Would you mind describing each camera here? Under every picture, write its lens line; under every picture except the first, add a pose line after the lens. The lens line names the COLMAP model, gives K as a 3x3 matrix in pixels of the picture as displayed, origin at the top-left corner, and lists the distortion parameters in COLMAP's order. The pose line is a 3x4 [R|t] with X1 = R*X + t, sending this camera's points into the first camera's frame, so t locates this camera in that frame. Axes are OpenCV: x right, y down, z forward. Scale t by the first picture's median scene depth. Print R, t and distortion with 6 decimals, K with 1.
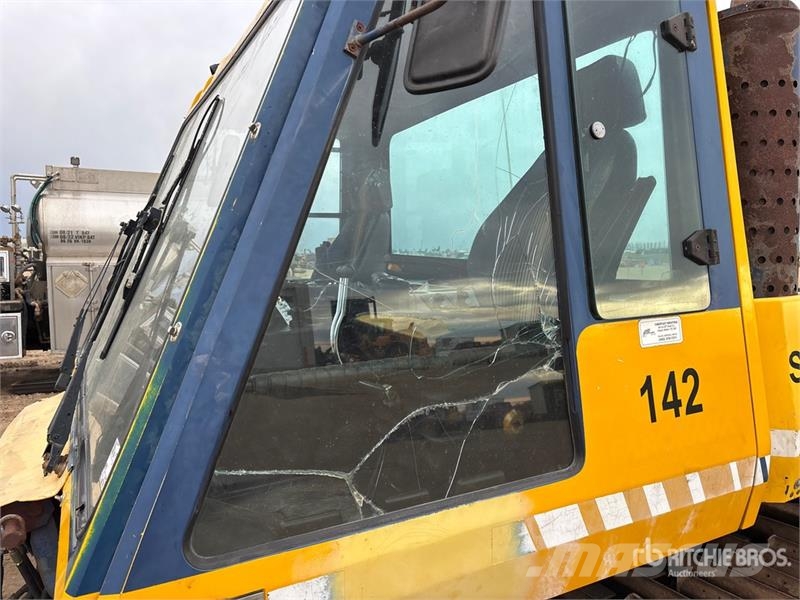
lens RADIAL K [[605.6, 0, 397.5], [0, 605.6, 304.1], [0, 0, 1]] dist [0.026635, -0.003730]
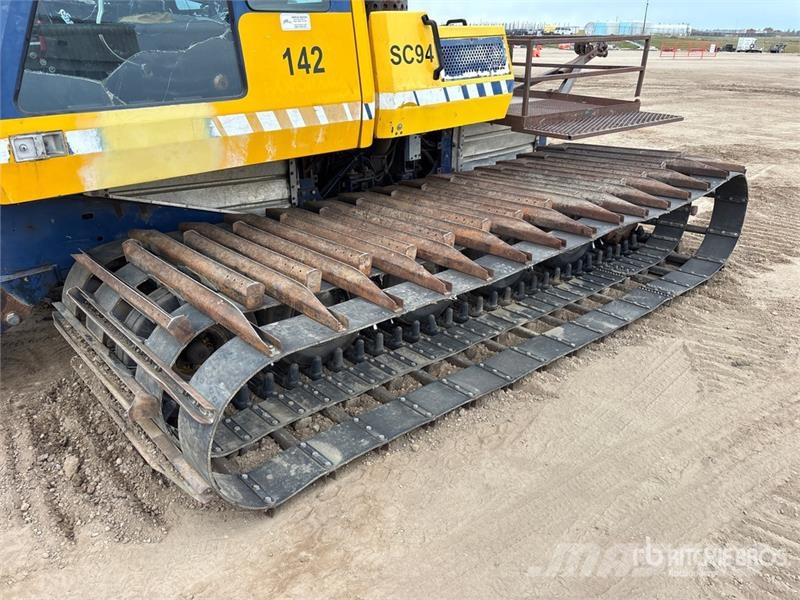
lens RADIAL K [[606.9, 0, 410.1], [0, 606.9, 298.0], [0, 0, 1]] dist [0.055520, -0.058375]
pose [[0.969763, -0.082839, 0.229558, 0.256253], [0.005172, 0.947392, 0.320033, 0.217033], [-0.243993, -0.309169, 0.919175, -0.886185]]
